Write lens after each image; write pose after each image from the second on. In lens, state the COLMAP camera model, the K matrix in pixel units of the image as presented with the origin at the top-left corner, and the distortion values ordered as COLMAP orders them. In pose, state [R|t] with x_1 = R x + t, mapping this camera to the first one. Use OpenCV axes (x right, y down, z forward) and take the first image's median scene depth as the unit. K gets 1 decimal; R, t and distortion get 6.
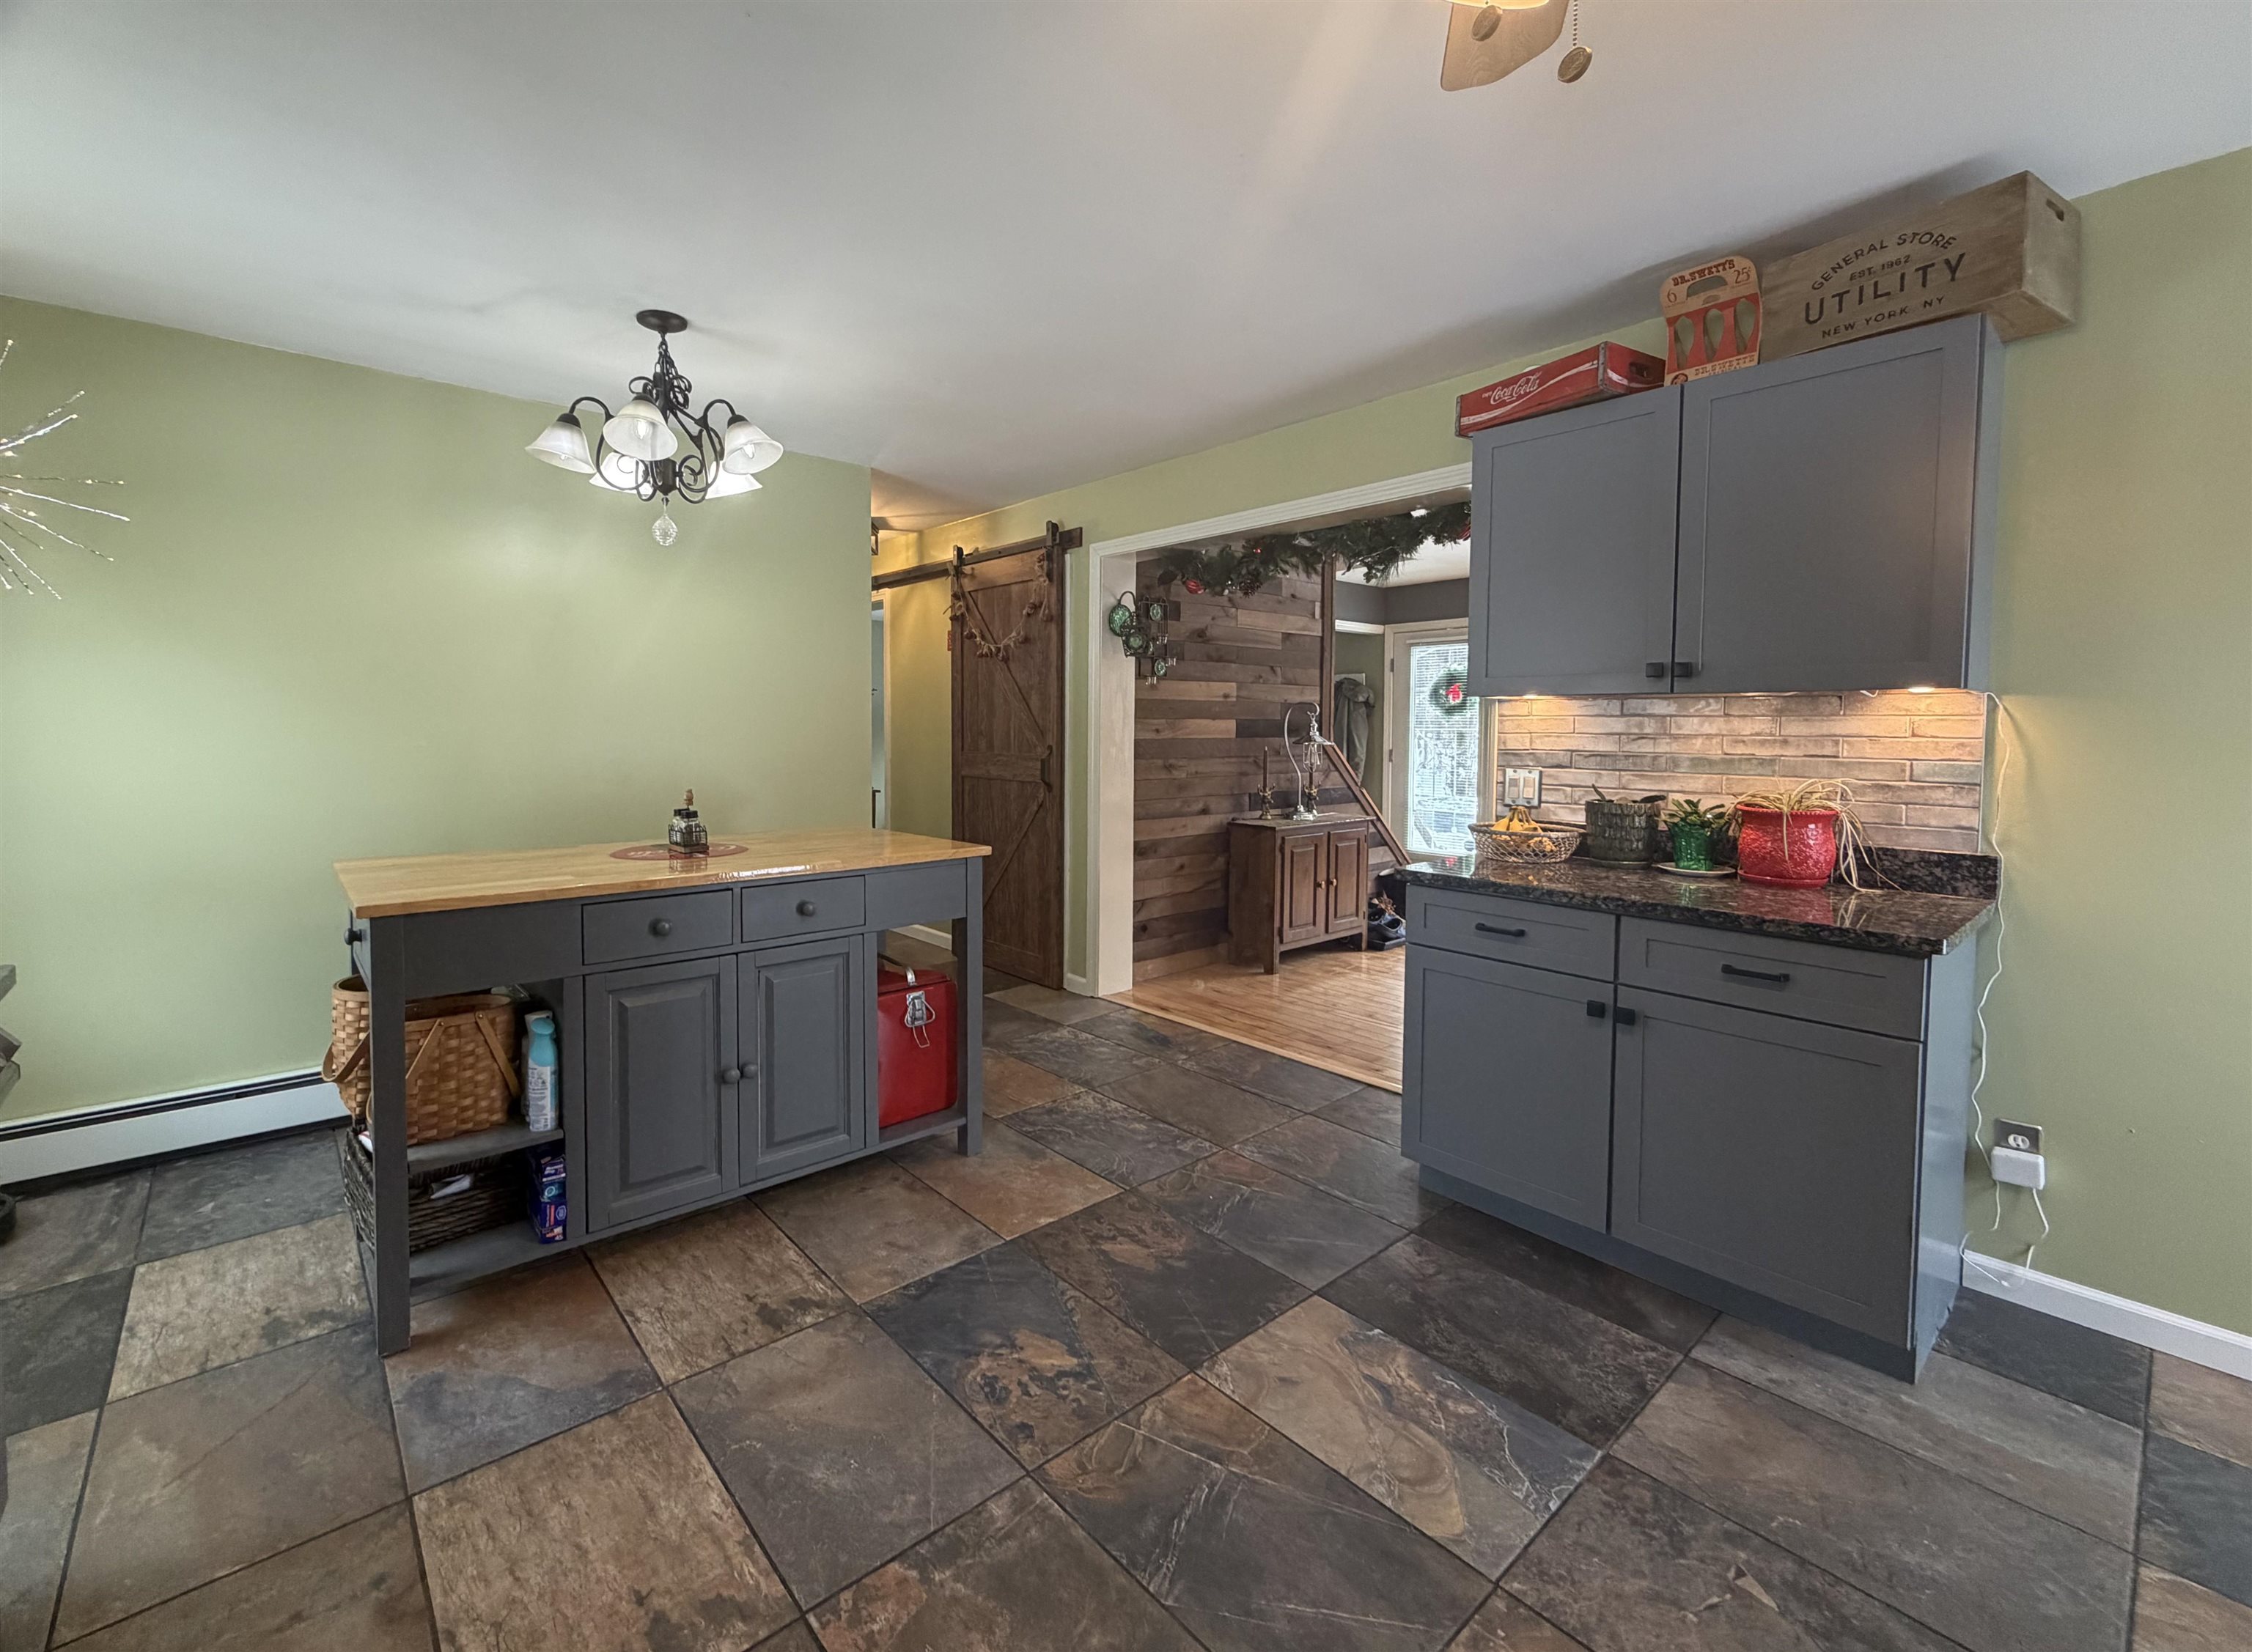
lens RADIAL K [[924.1, 0, 1067.5], [0, 924.1, 770.8], [0, 0, 1]] dist [0.007879, -0.000137]
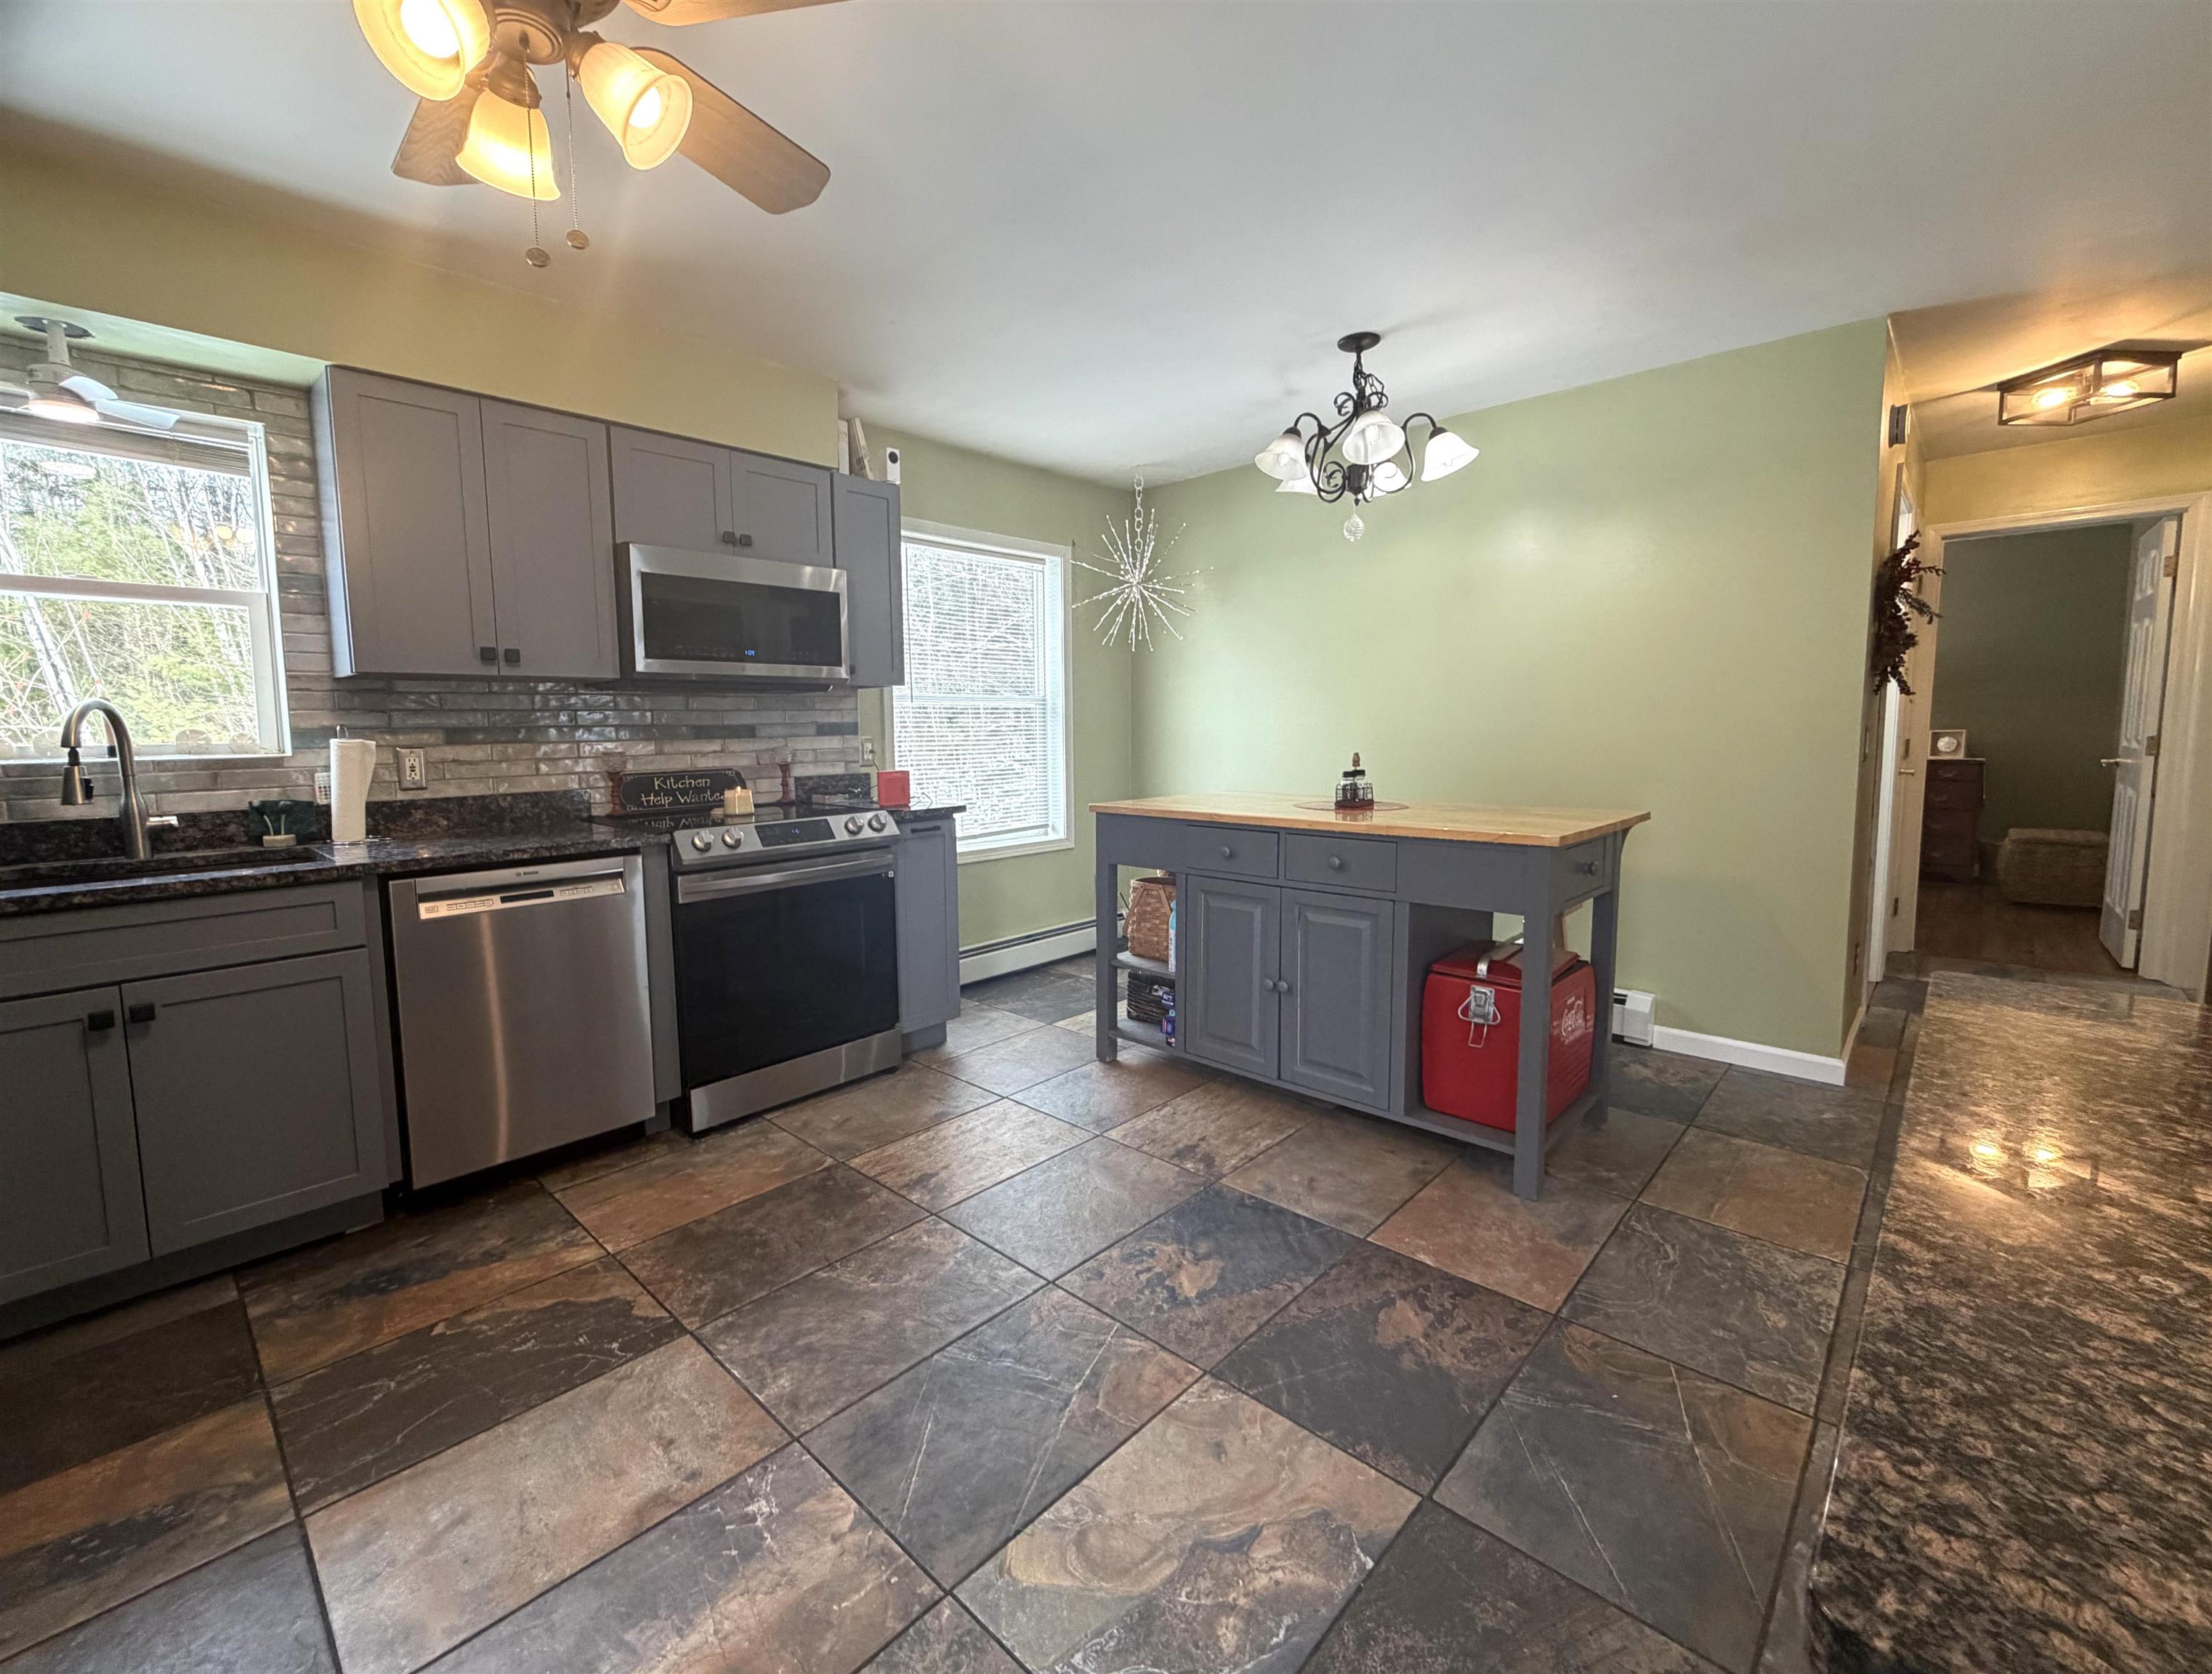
lens RADIAL K [[941.6, 0, 1098.5], [0, 941.6, 822.1], [0, 0, 1]] dist [-0.002028, 0.000046]
pose [[0.128856, 0.092930, -0.987299, 0.862315], [-0.031993, 0.995471, 0.089524, 0.016290], [0.991147, 0.020051, 0.131246, 0.654721]]
